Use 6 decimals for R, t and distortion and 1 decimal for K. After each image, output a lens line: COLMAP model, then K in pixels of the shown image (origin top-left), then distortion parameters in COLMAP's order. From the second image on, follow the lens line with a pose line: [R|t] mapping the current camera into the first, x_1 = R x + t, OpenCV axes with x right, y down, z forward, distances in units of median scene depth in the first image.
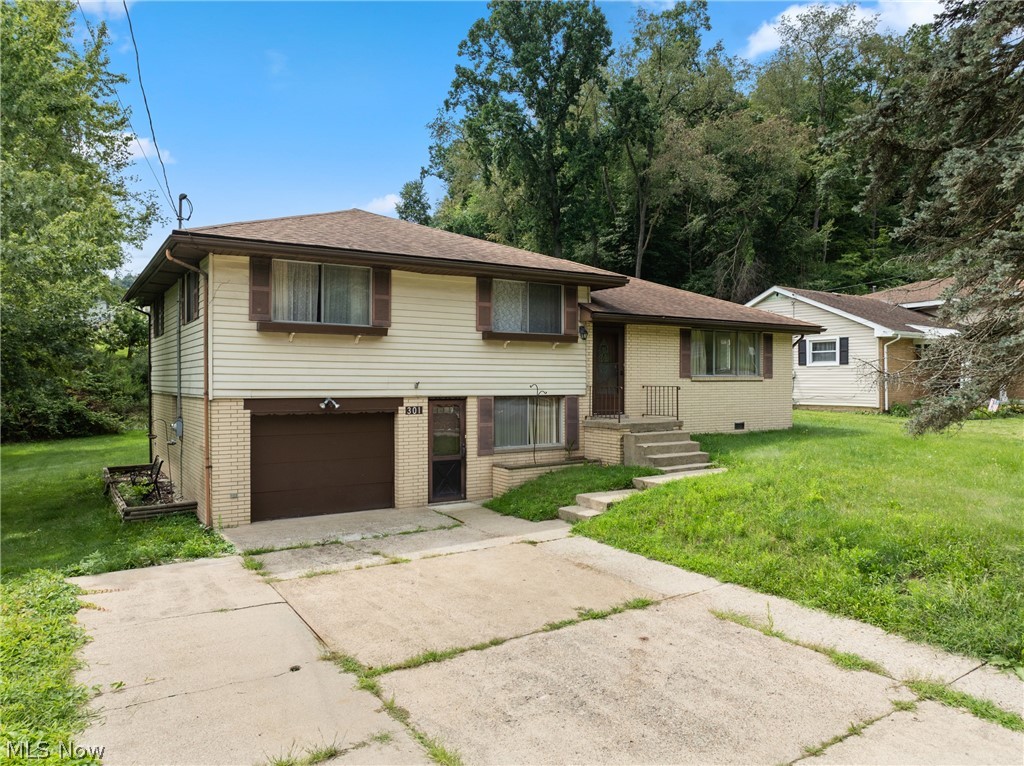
lens RADIAL K [[729.7, 0, 512.2], [0, 729.7, 377.4], [0, 0, 1]] dist [-0.031821, 0.004750]
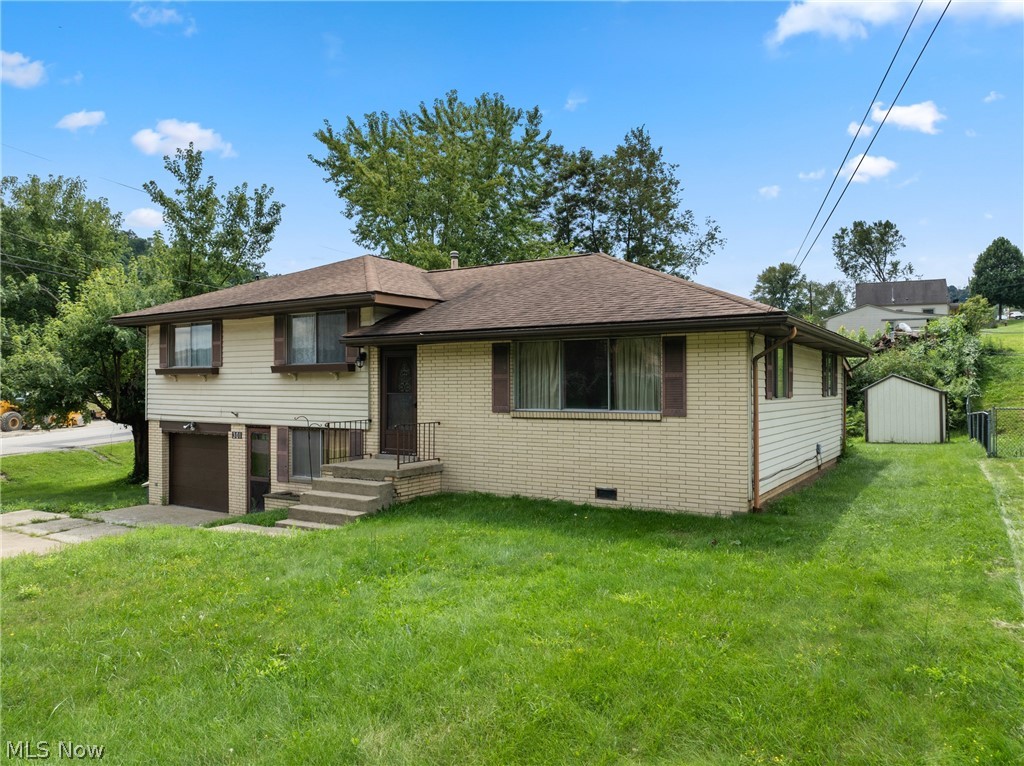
lens RADIAL K [[729.7, 0, 512.8], [0, 729.7, 387.1], [0, 0, 1]] dist [-0.031821, 0.004750]
pose [[0.413077, -0.012942, -0.910604, 1.064128], [-0.005493, 0.999845, -0.016702, -0.014861], [0.910679, 0.011901, 0.412942, 0.865864]]
